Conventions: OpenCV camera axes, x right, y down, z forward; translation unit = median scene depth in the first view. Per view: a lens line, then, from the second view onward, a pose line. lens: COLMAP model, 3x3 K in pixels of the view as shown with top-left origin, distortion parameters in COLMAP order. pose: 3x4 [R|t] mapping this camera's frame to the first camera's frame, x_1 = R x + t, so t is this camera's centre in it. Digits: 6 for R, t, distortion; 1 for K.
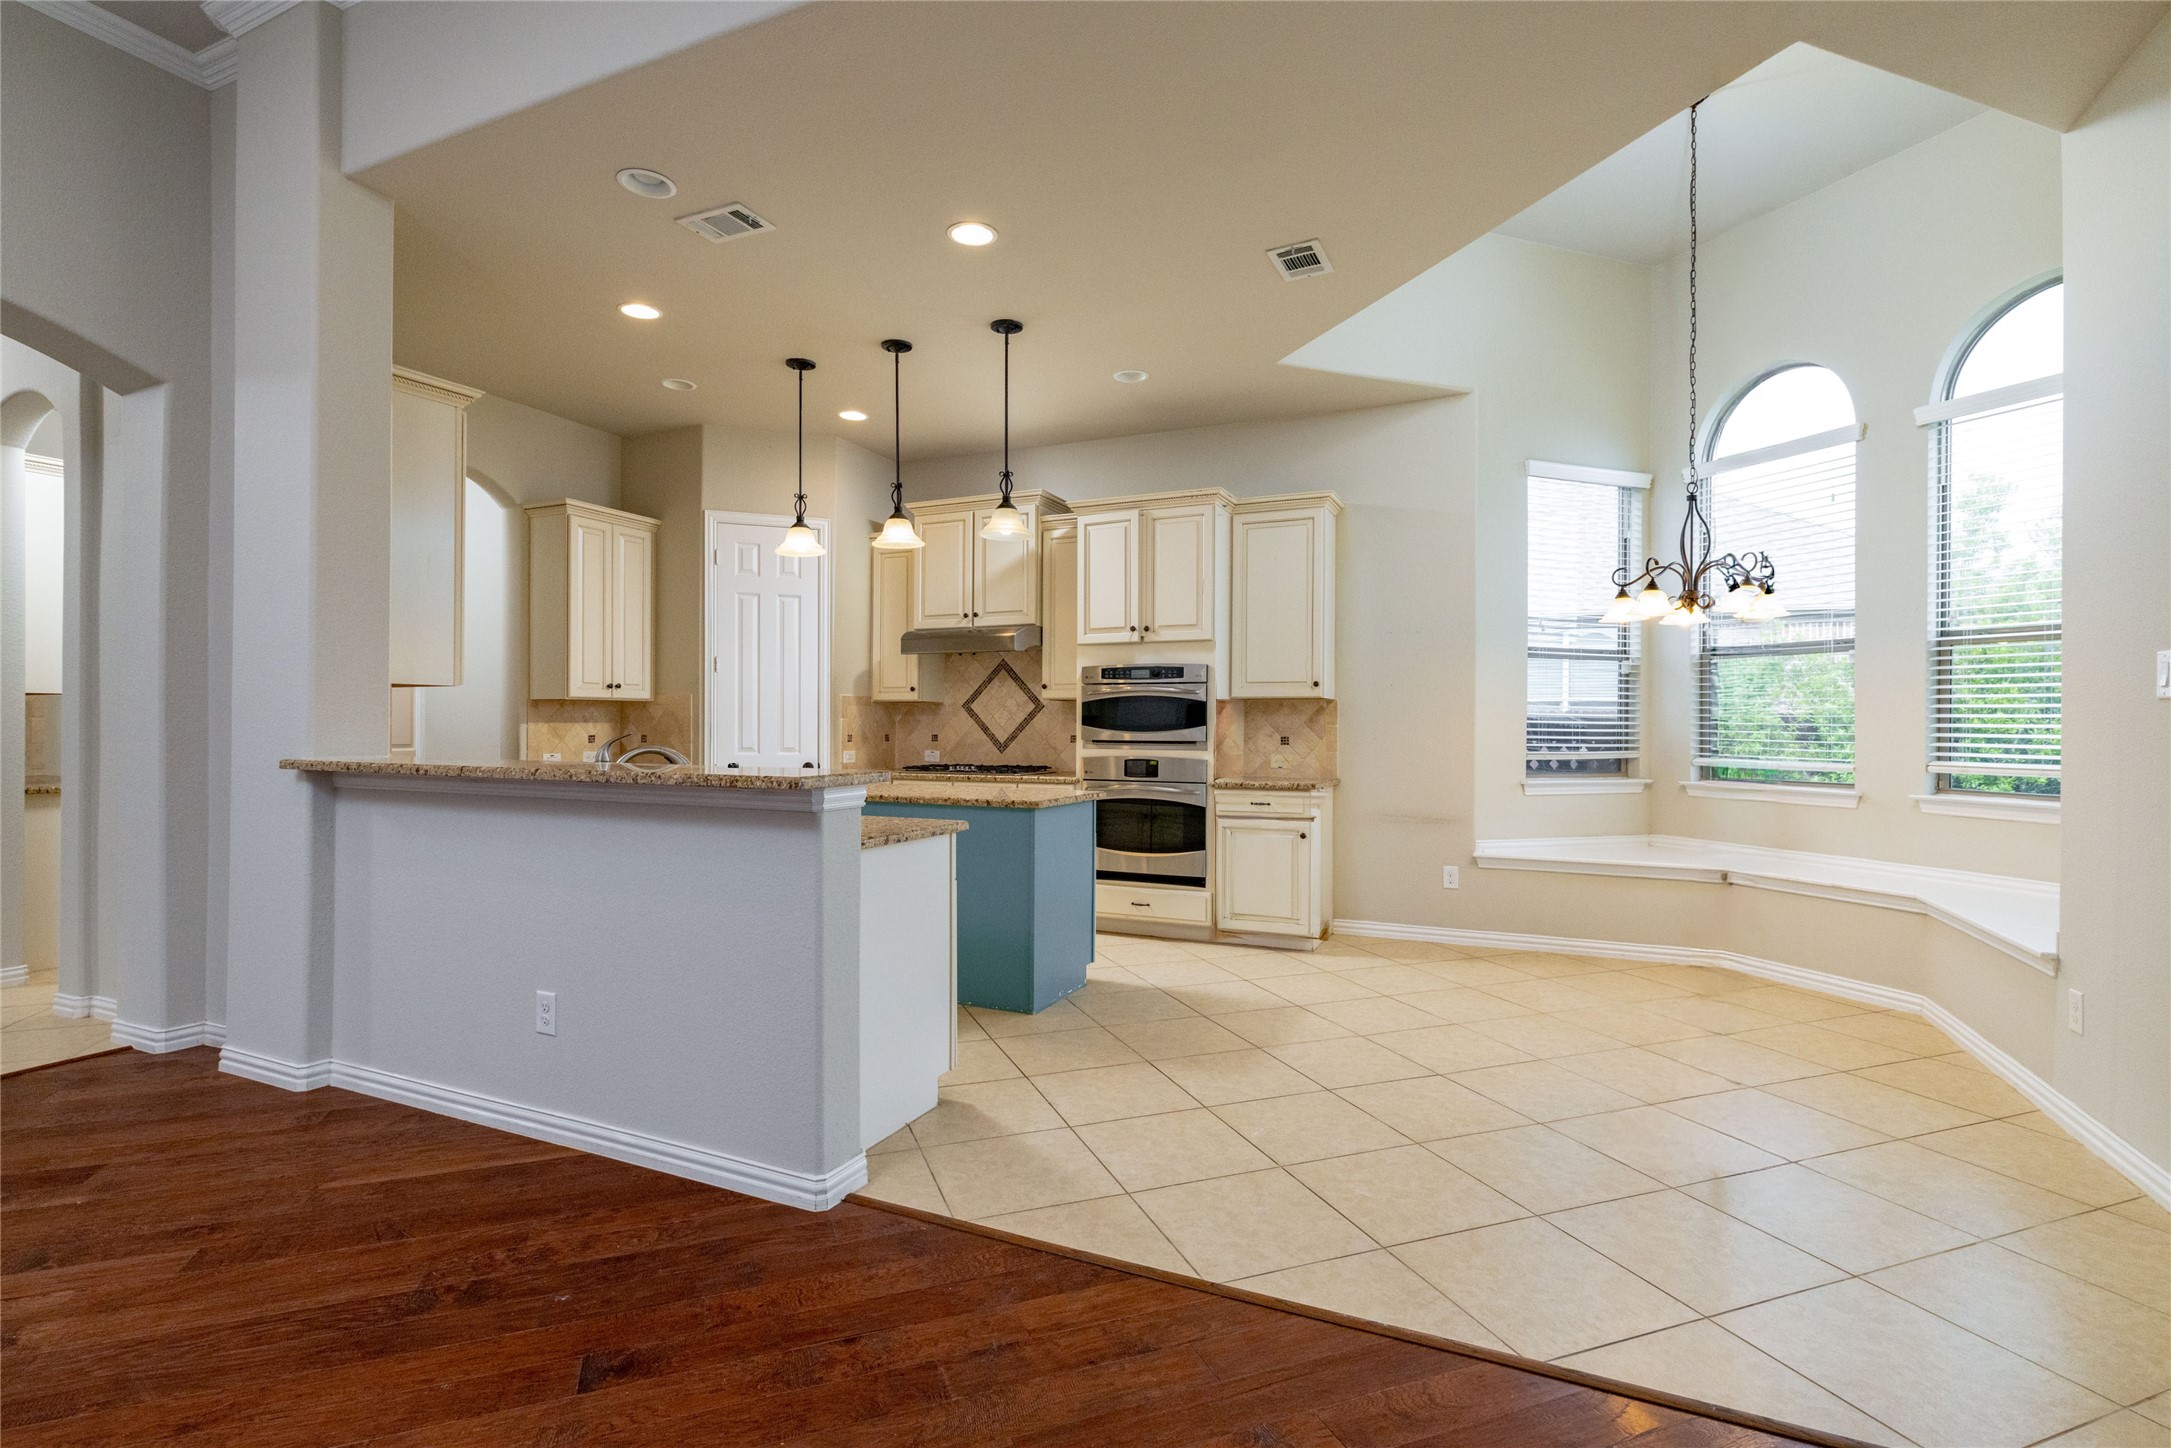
lens RADIAL K [[1010.2, 0, 1088.6], [0, 1010.2, 725.4], [0, 0, 1]] dist [0.000872, 0.000803]
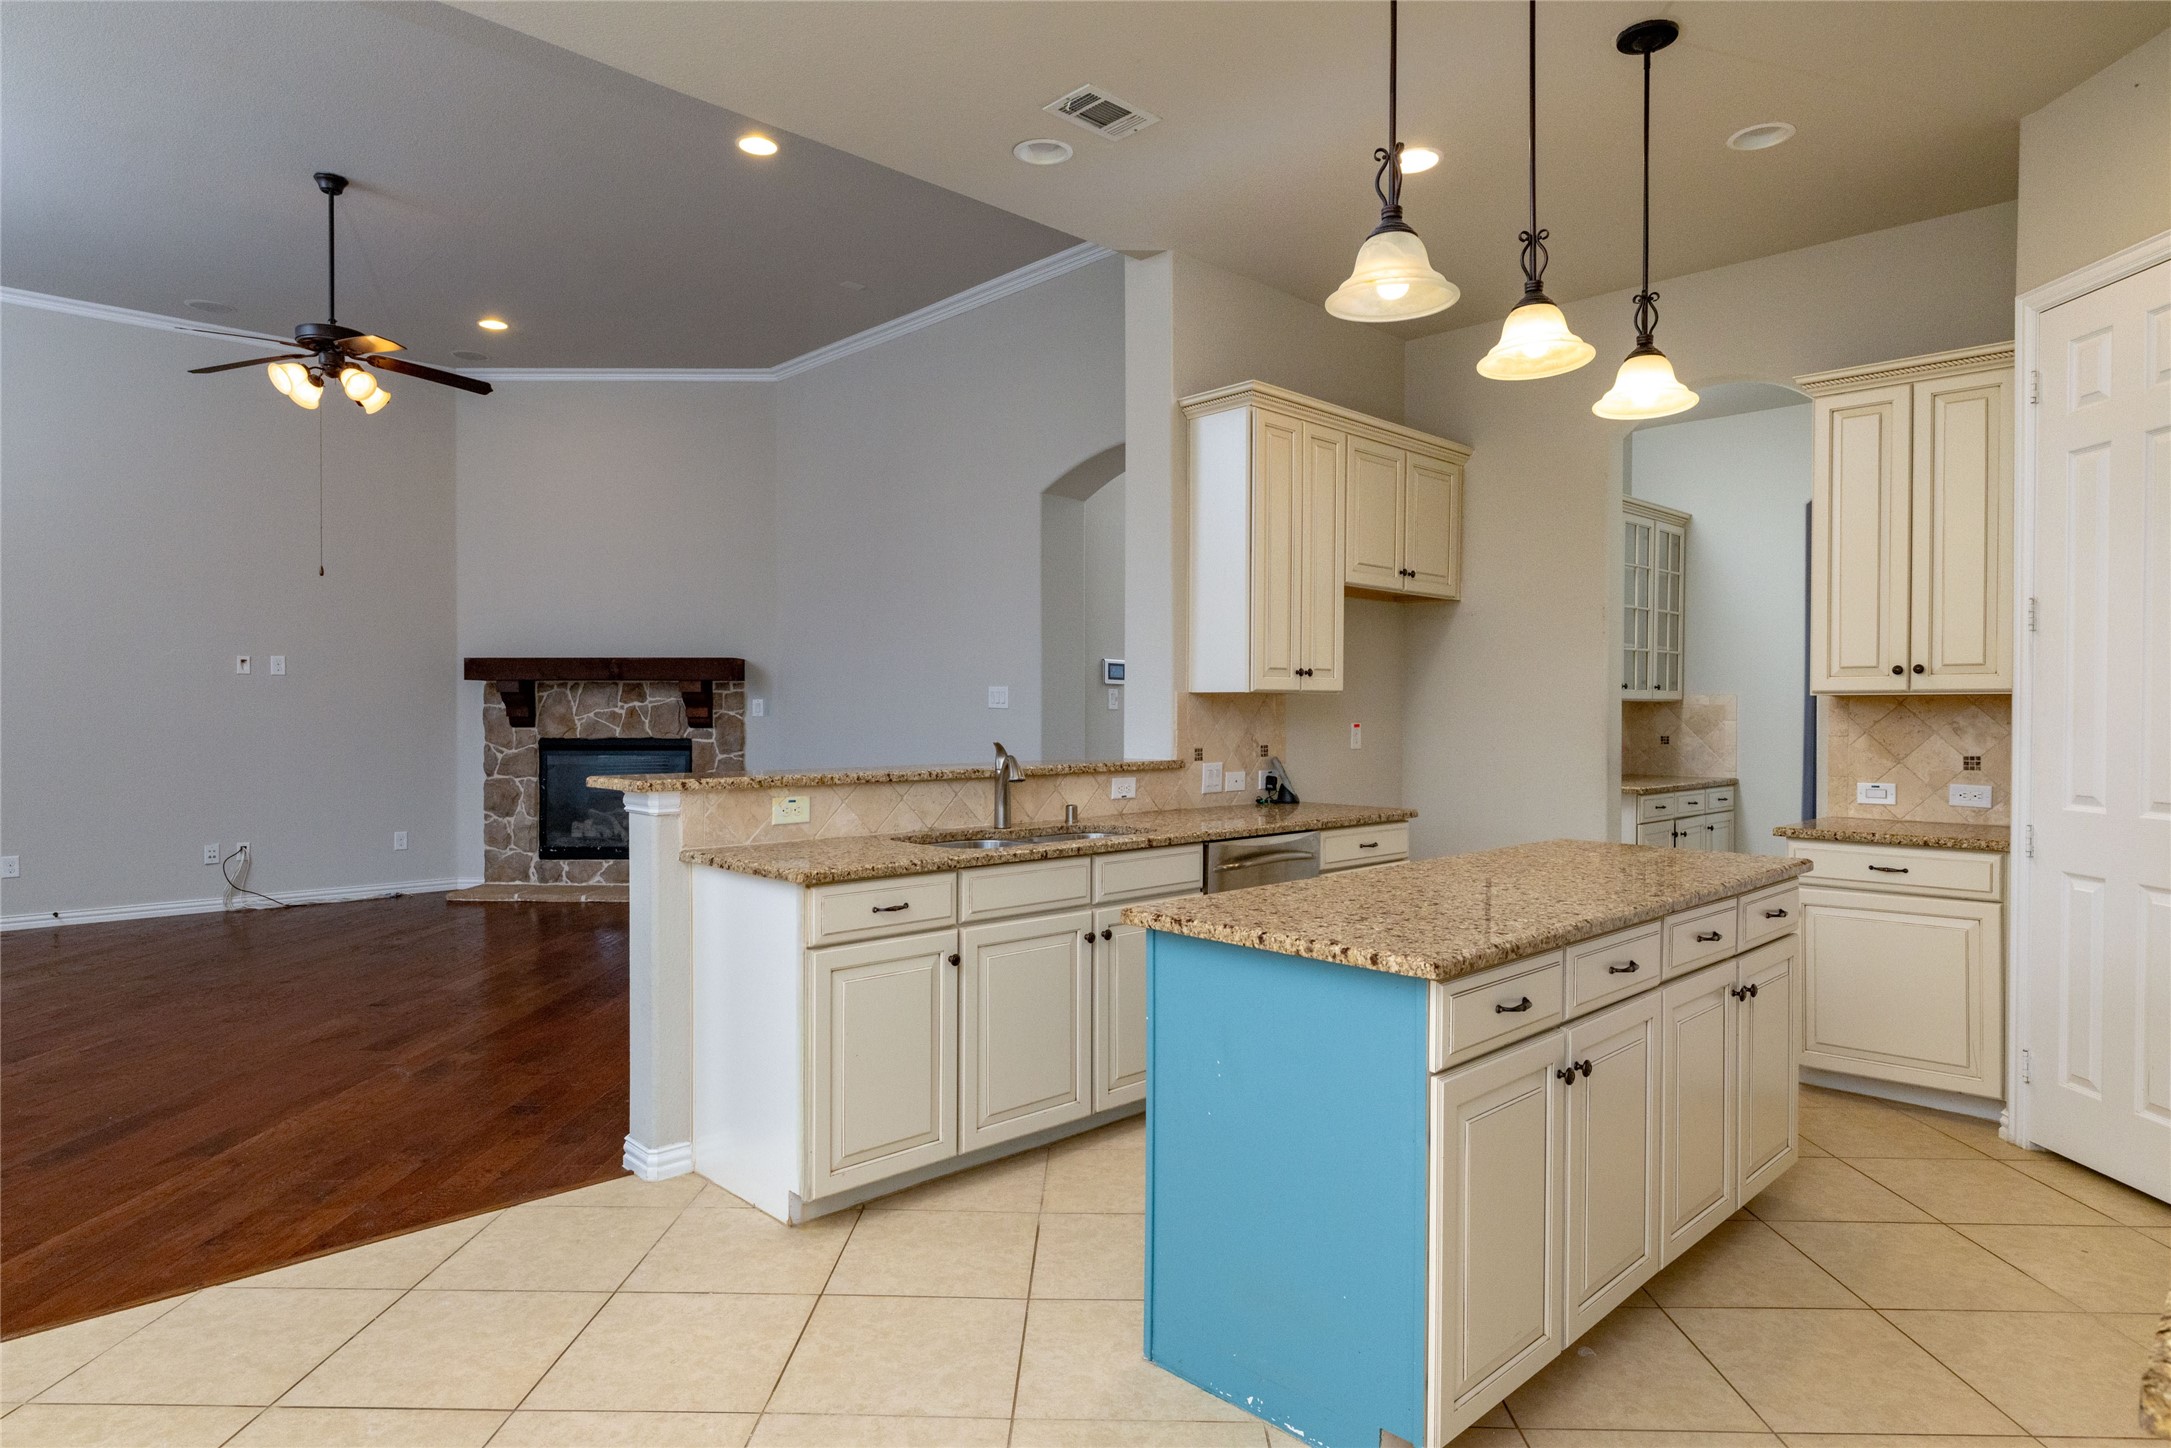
lens RADIAL K [[1236.5, 0, 1080.3], [0, 1236.5, 722.0], [0, 0, 1]] dist [0.027386, 0.000668]
pose [[-0.364401, 0.006001, -0.931223, 0.372078], [-0.005700, 0.999946, 0.008675, -0.014000], [0.931225, 0.008469, -0.364347, 0.864896]]
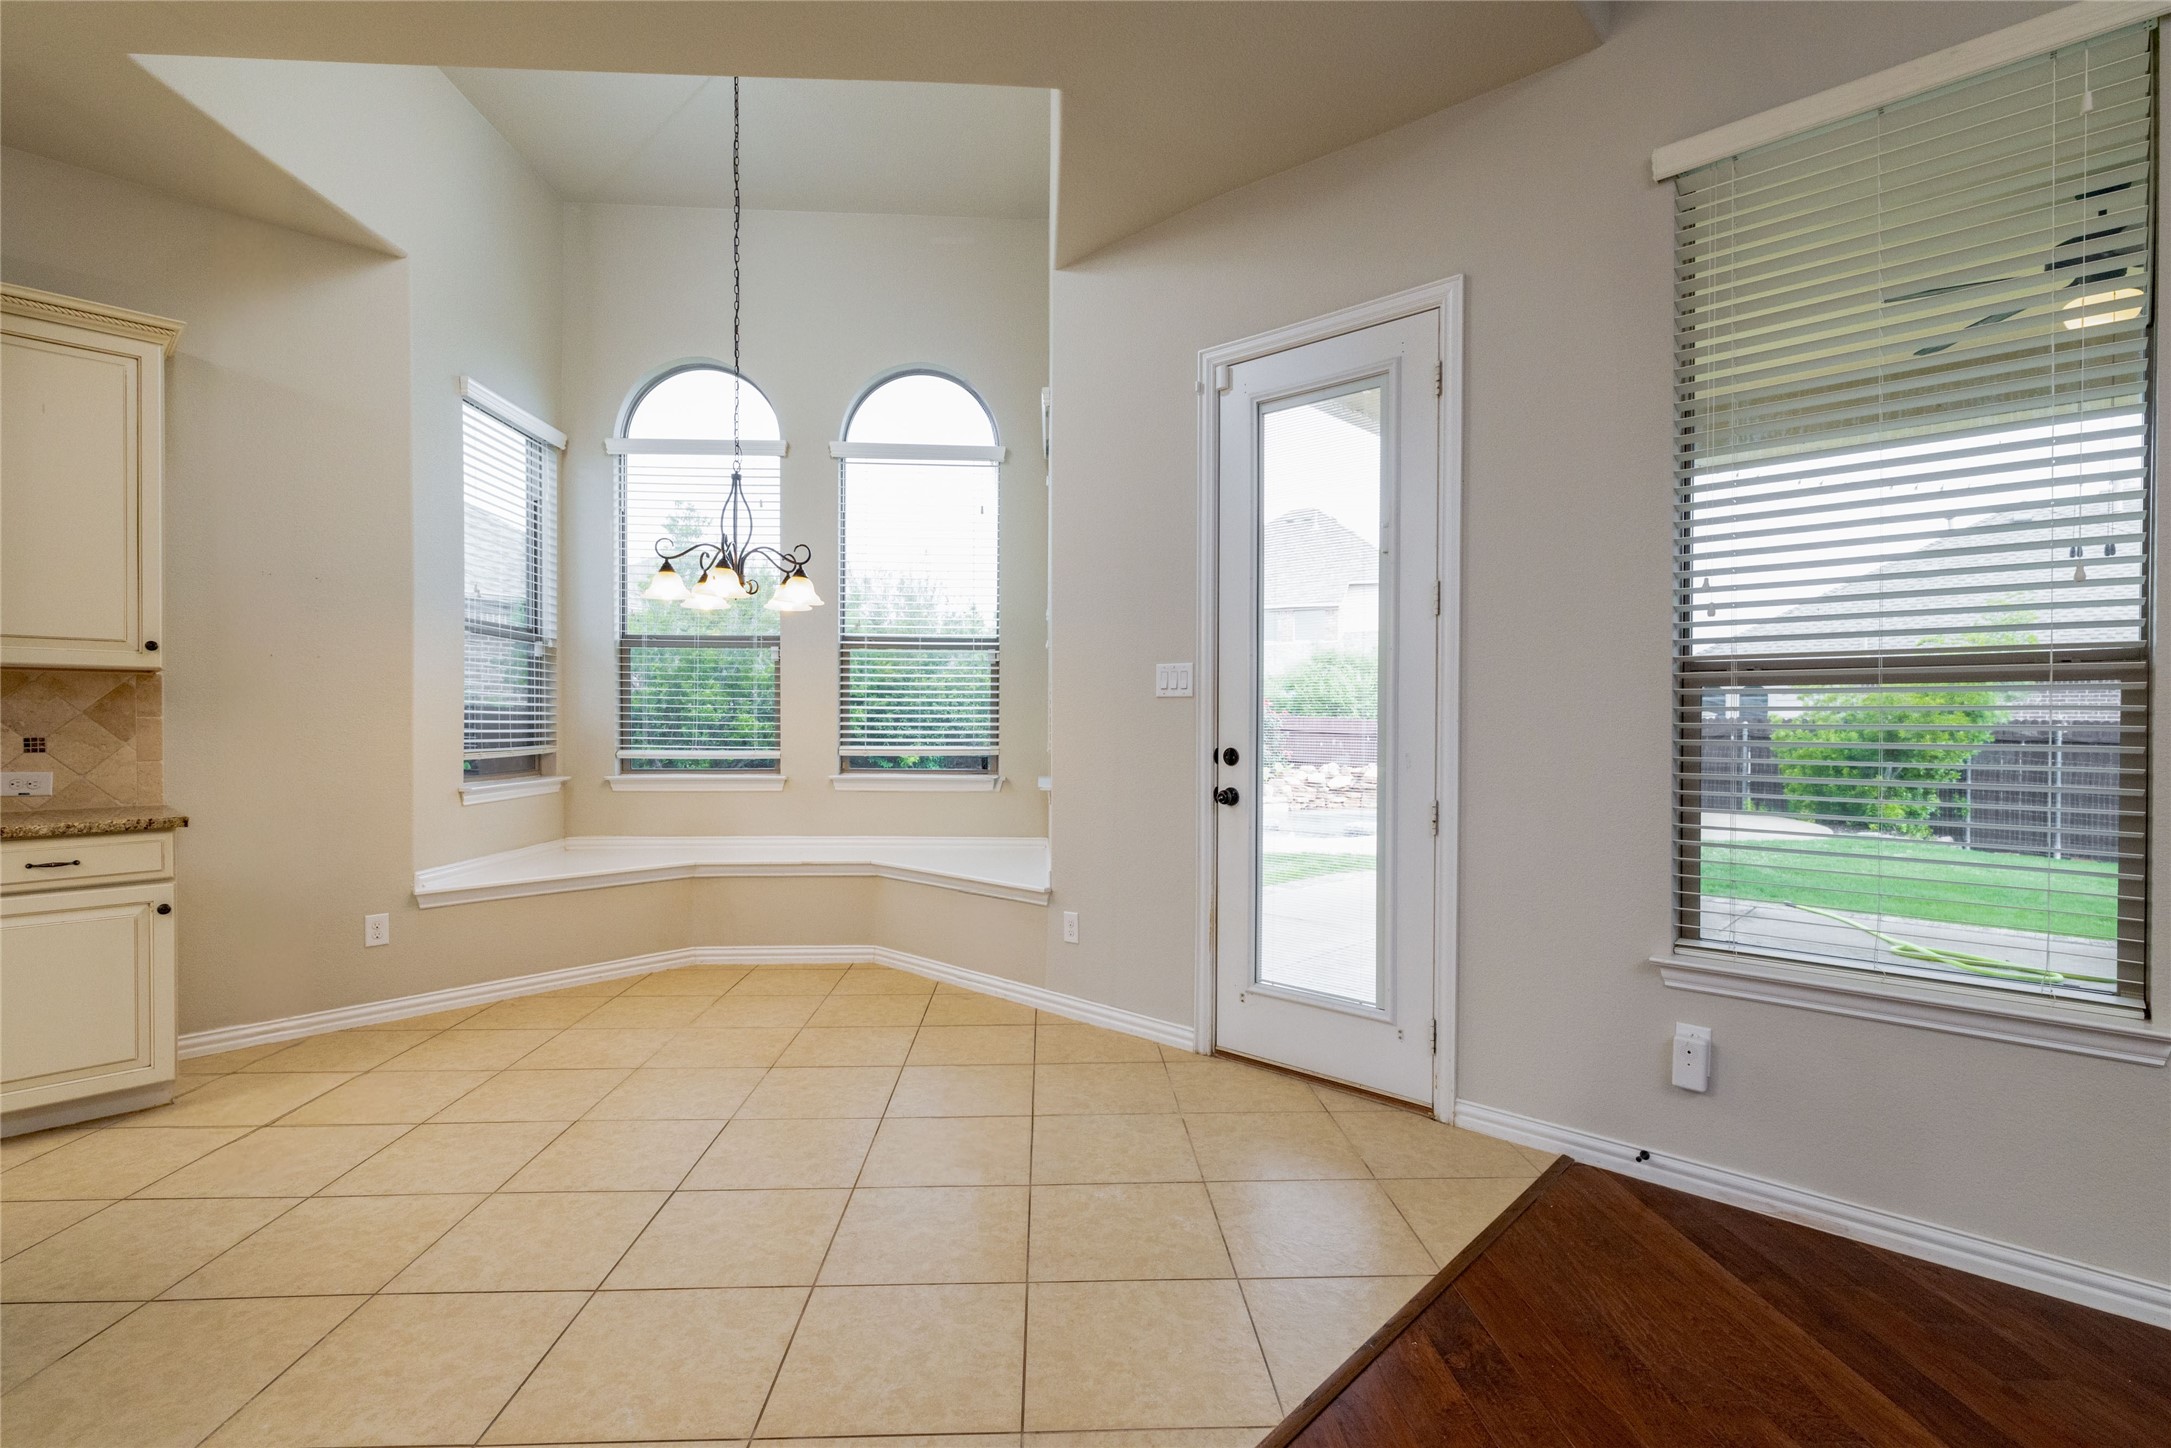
lens RADIAL K [[1010.2, 0, 1078.9], [0, 1010.2, 723.1], [0, 0, 1]] dist [0.000872, 0.000803]
pose [[0.311294, -0.008827, 0.950273, -0.158001], [0.000808, 0.999959, 0.009024, -0.001323], [-0.950313, -0.002042, 0.311288, 0.299924]]
